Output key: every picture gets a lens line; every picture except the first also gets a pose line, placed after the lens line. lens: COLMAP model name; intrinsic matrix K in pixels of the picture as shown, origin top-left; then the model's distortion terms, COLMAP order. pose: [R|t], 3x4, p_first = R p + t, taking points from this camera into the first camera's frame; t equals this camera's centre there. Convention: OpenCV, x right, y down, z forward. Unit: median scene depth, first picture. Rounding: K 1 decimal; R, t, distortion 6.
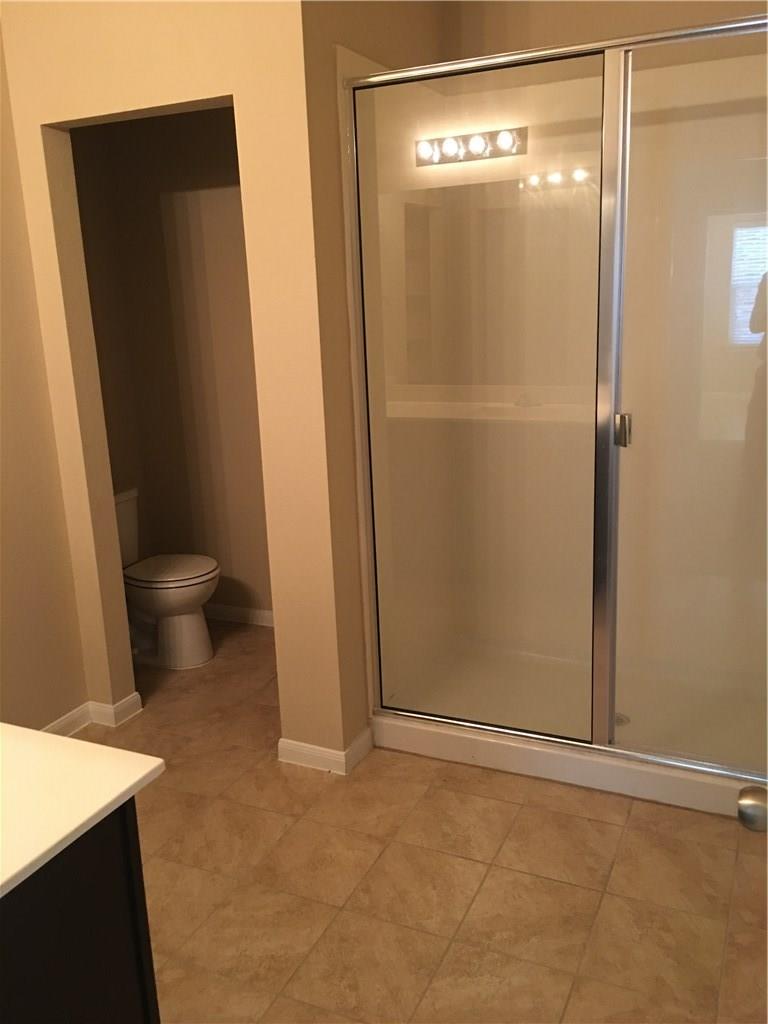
lens RADIAL K [[870.1, 0, 387.5], [0, 870.1, 505.6], [0, 0, 1]] dist [0.074372, -0.077837]
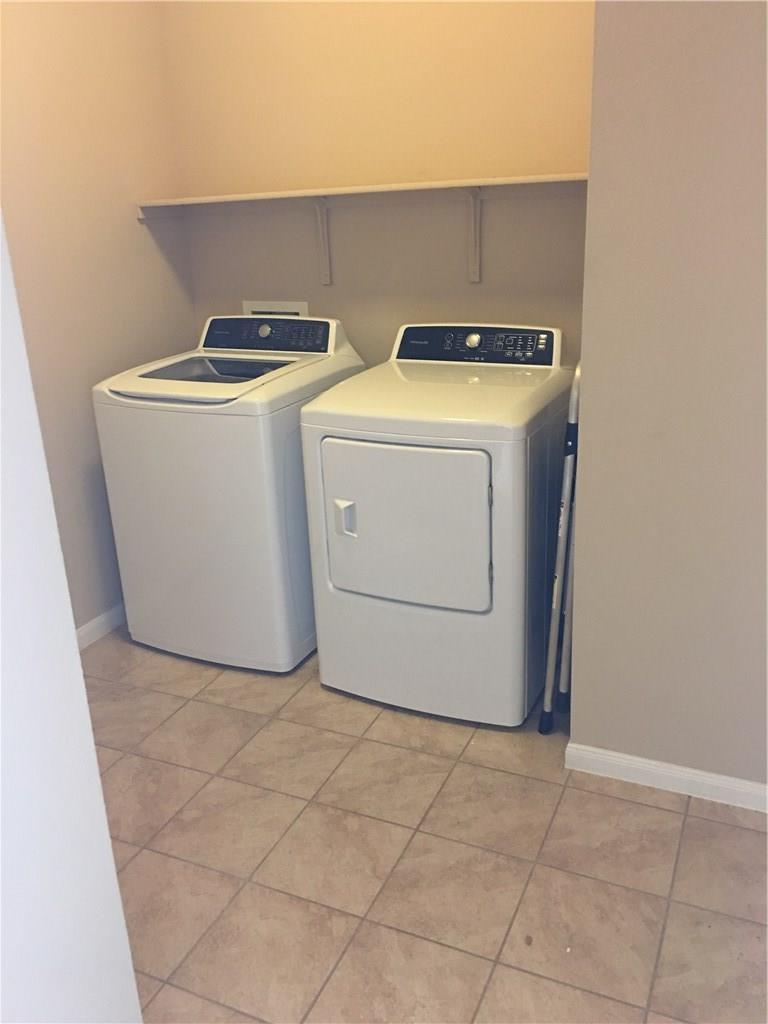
lens RADIAL K [[870.1, 0, 387.5], [0, 870.1, 505.6], [0, 0, 1]] dist [0.074372, -0.077837]
pose [[-0.996861, 0.077709, 0.015157, 0.177038], [0.073492, 0.837000, 0.542245, -0.345976], [0.029451, 0.541657, -0.840084, 1.483605]]
